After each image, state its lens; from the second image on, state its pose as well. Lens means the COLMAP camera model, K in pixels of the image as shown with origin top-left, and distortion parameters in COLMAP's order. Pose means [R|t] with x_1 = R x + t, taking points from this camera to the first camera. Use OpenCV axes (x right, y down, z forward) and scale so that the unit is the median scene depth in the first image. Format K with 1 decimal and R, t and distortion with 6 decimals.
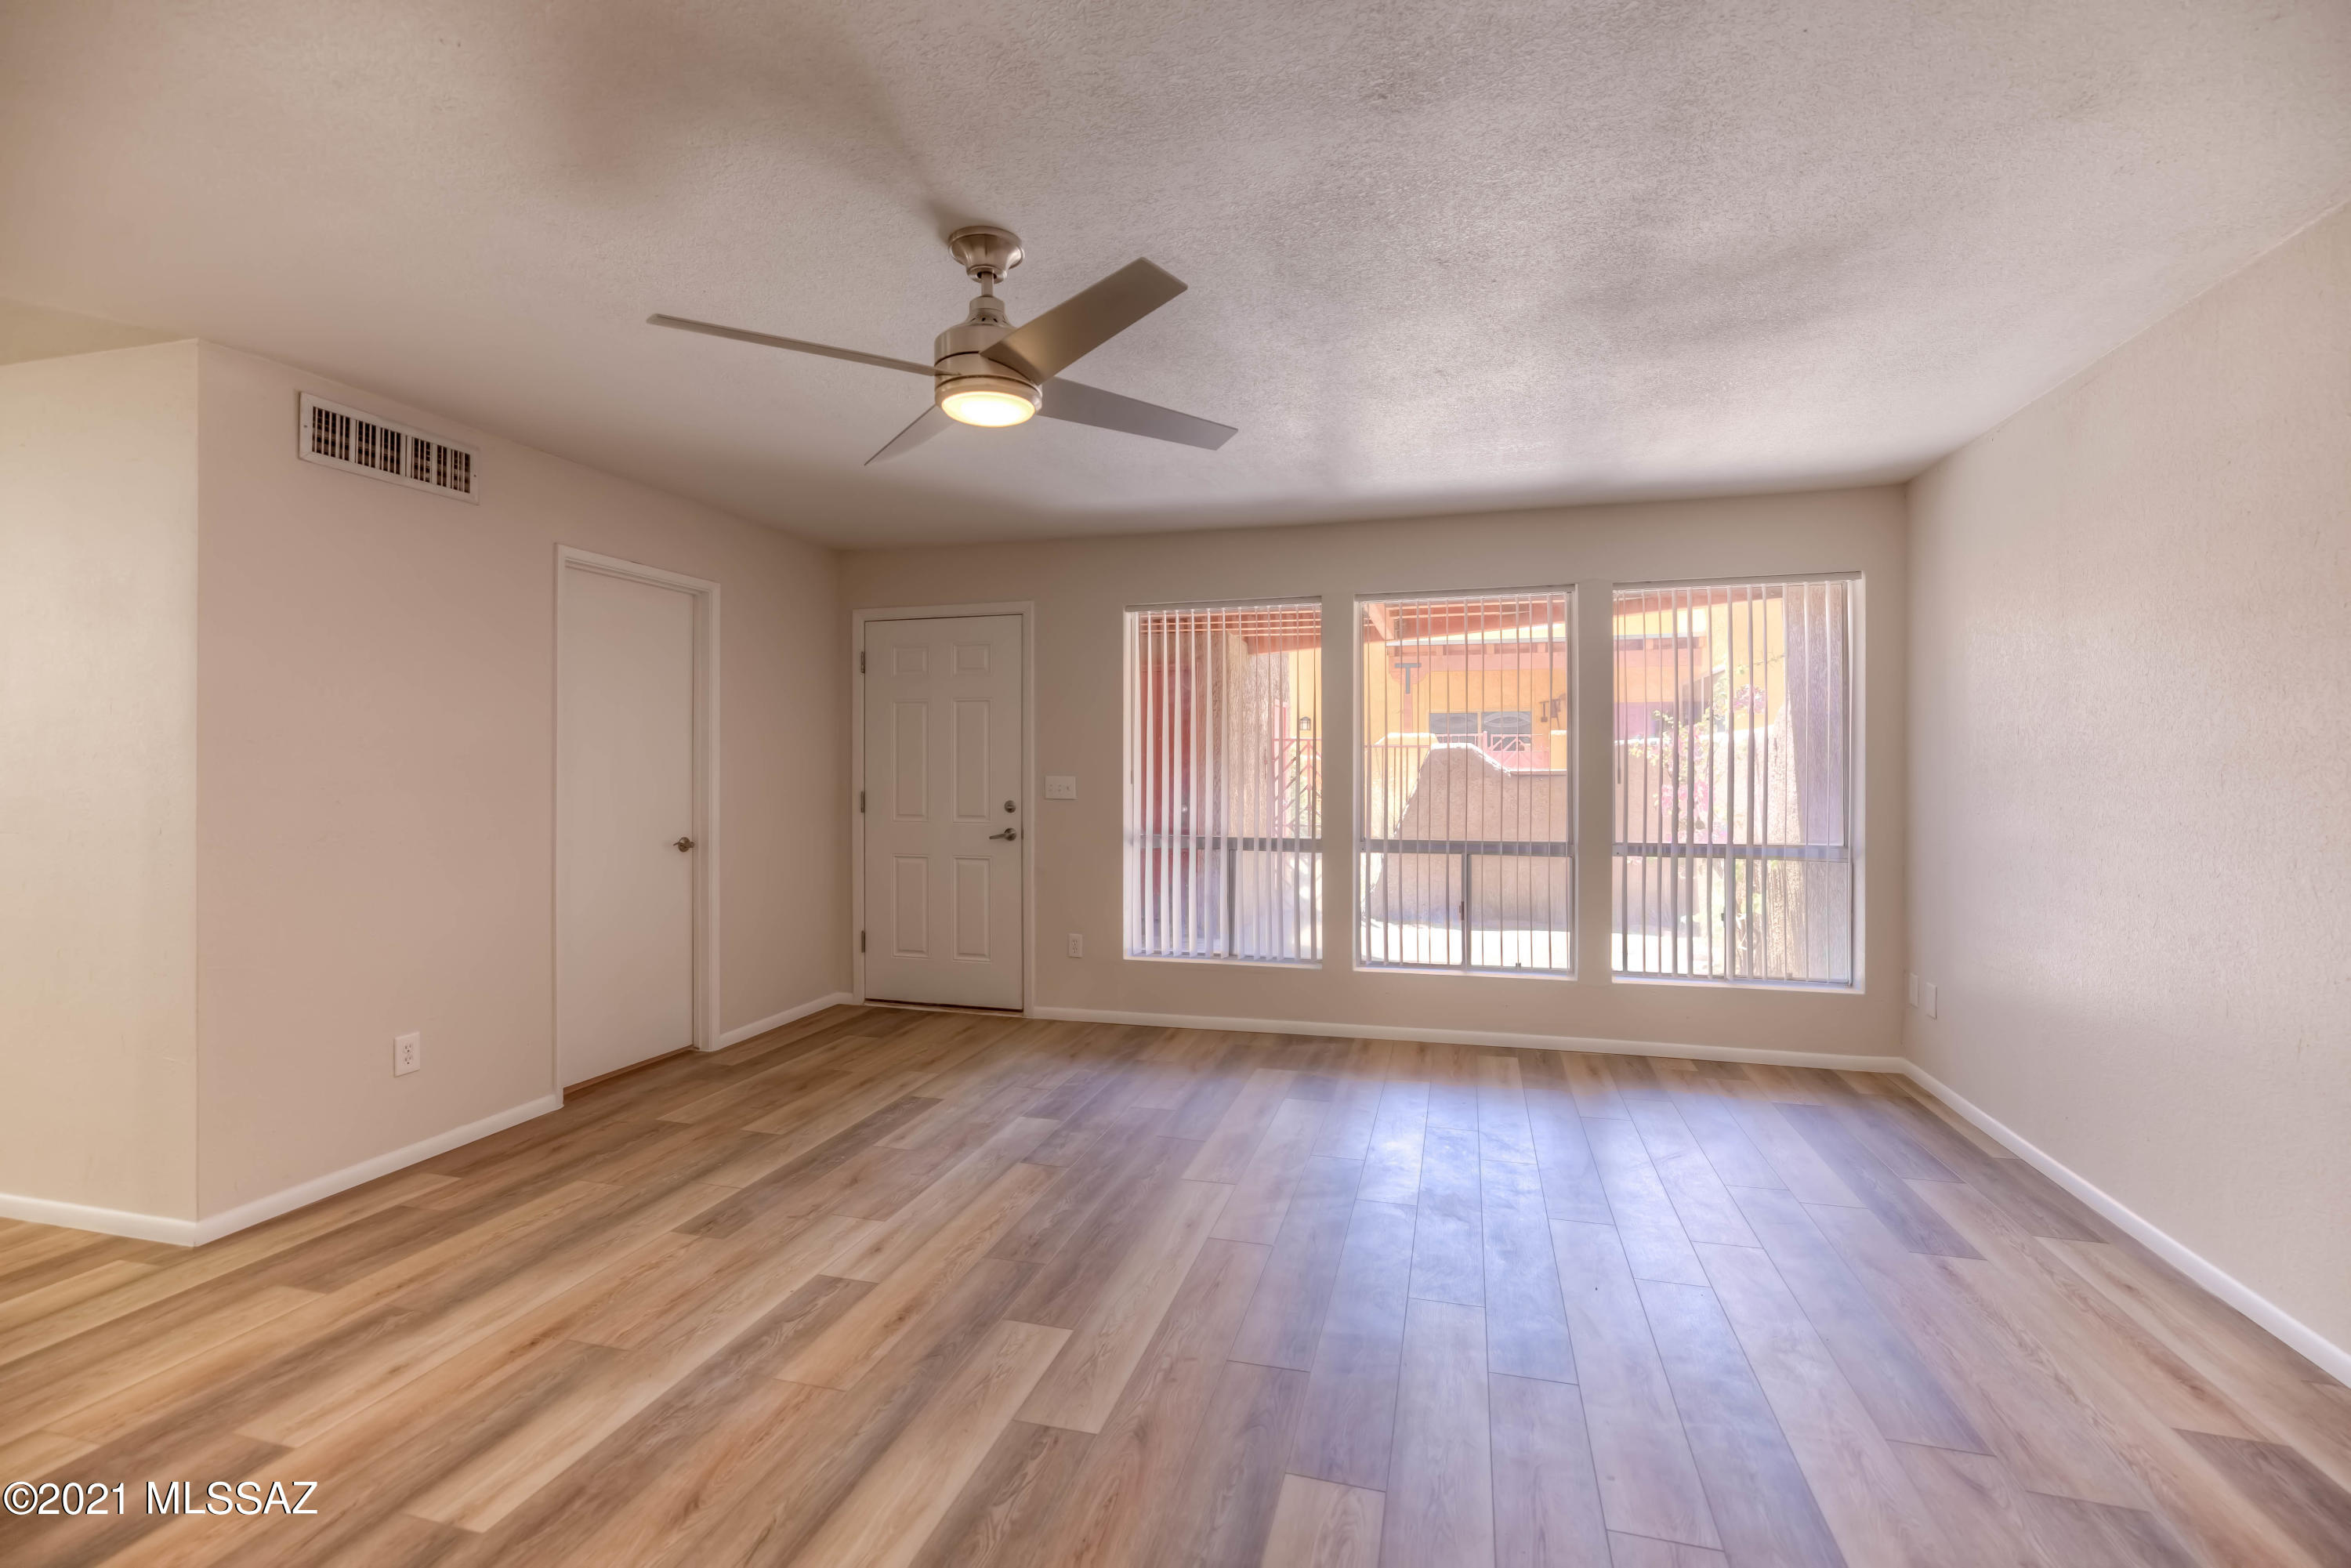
lens RADIAL K [[1033.5, 0, 1185.1], [0, 1033.5, 759.3], [0, 0, 1]] dist [-0.036949, 0.022183]
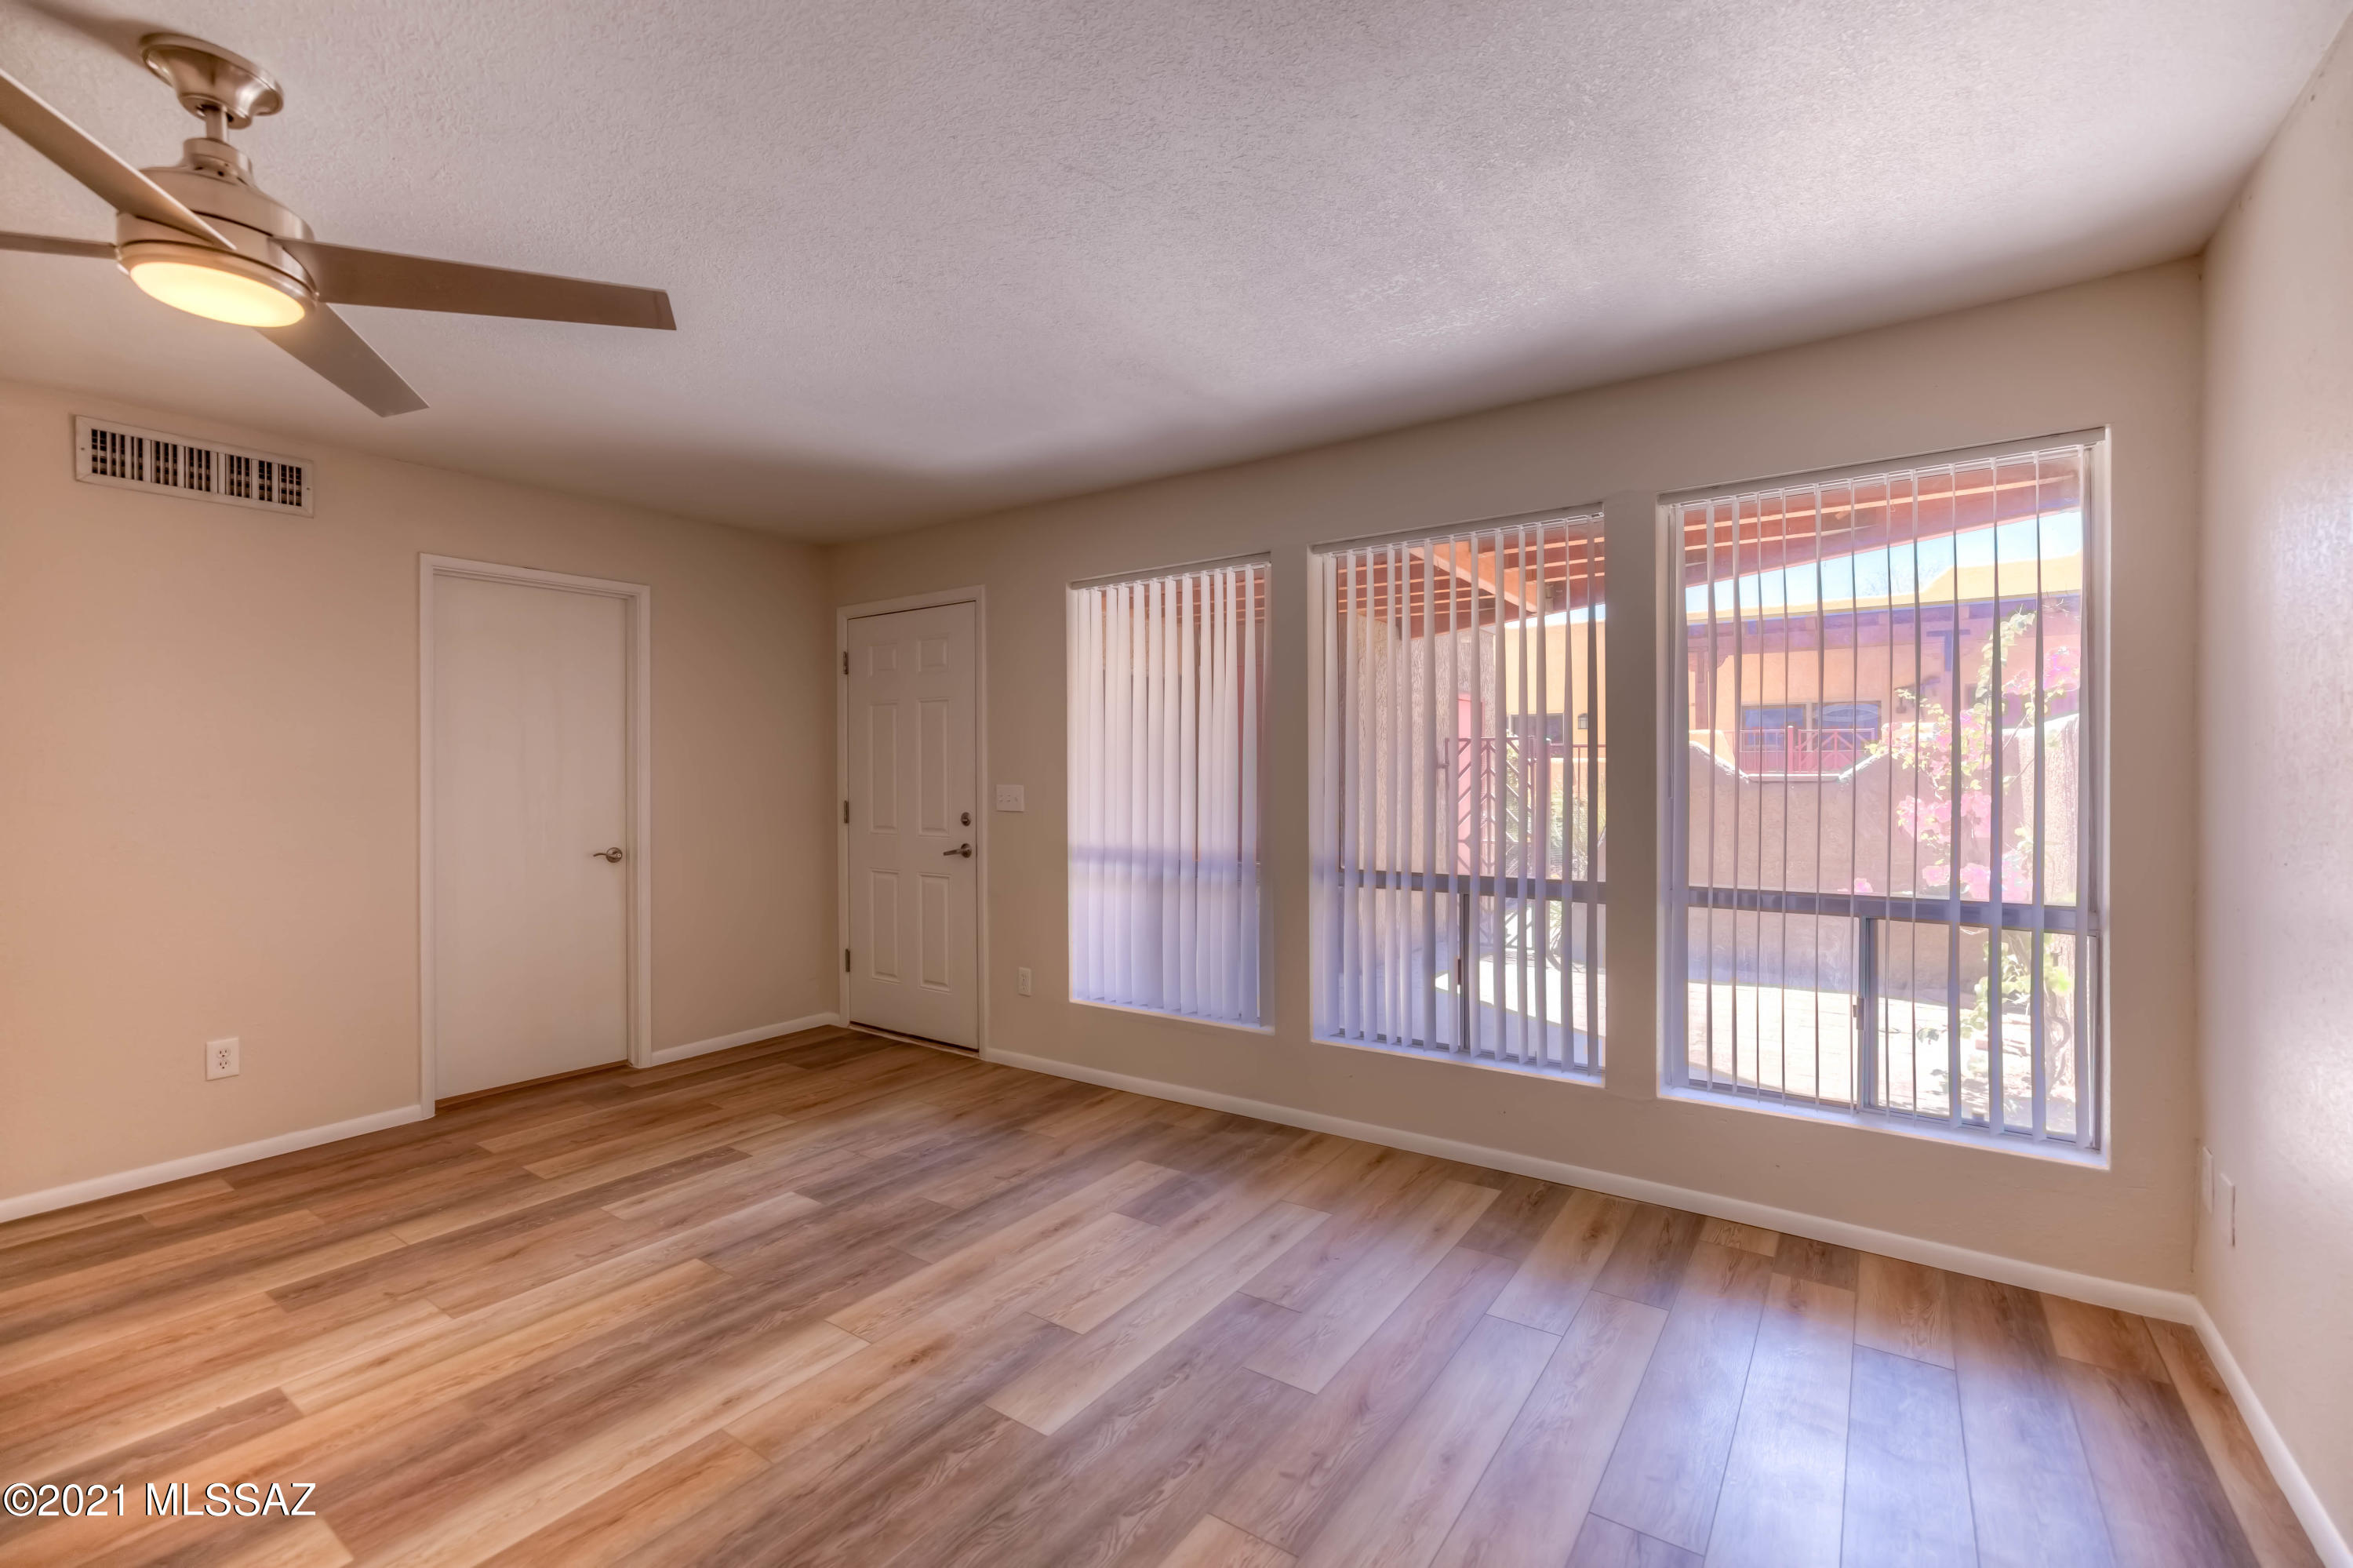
lens RADIAL K [[1033.1, 0, 1160.3], [0, 1033.1, 773.1], [0, 0, 1]] dist [-0.036146, 0.022036]
pose [[0.938287, -0.003613, -0.345838, 0.462231], [0.006677, 0.999948, 0.007669, 0.001062], [0.345792, -0.009505, 0.938263, 0.360666]]
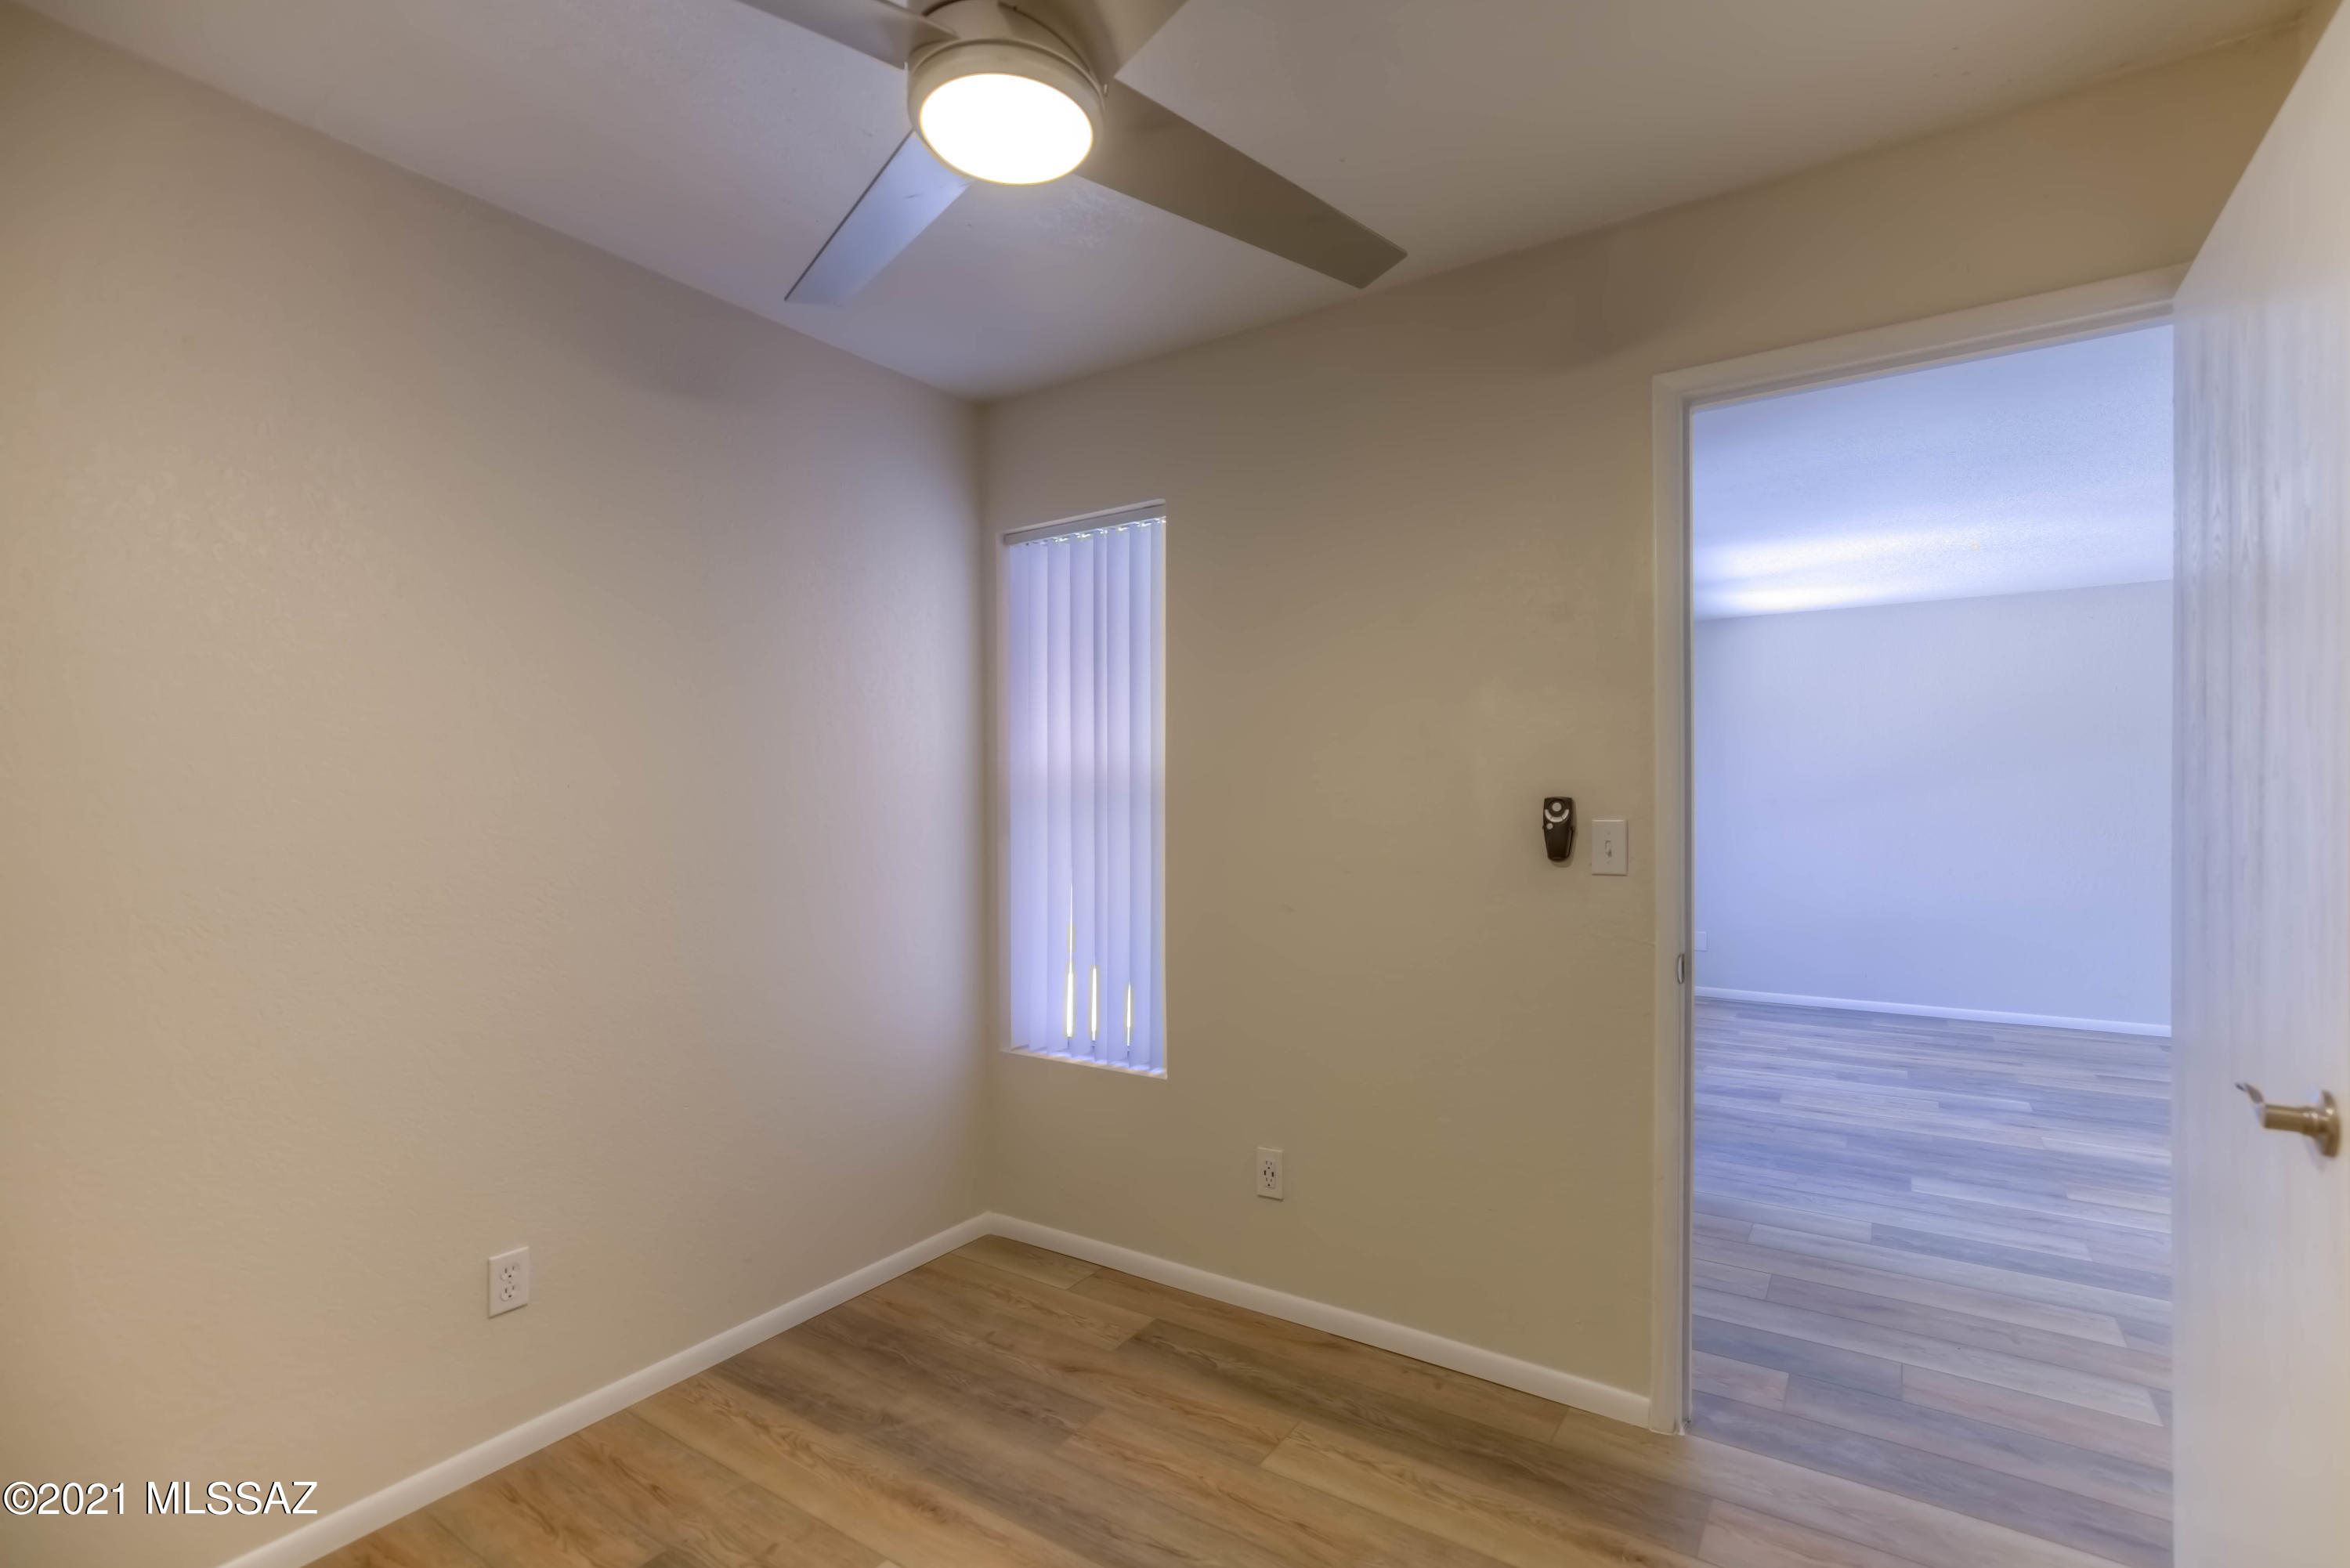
lens RADIAL K [[1065.4, 0, 1217.9], [0, 1065.4, 802.6], [0, 0, 1]] dist [-0.040987, 0.026704]
pose [[0.293505, 0.004244, 0.955948, -1.336952], [-0.008218, 0.999964, -0.001916, 0.023522], [-0.955922, -0.007293, 0.293529, 1.461739]]
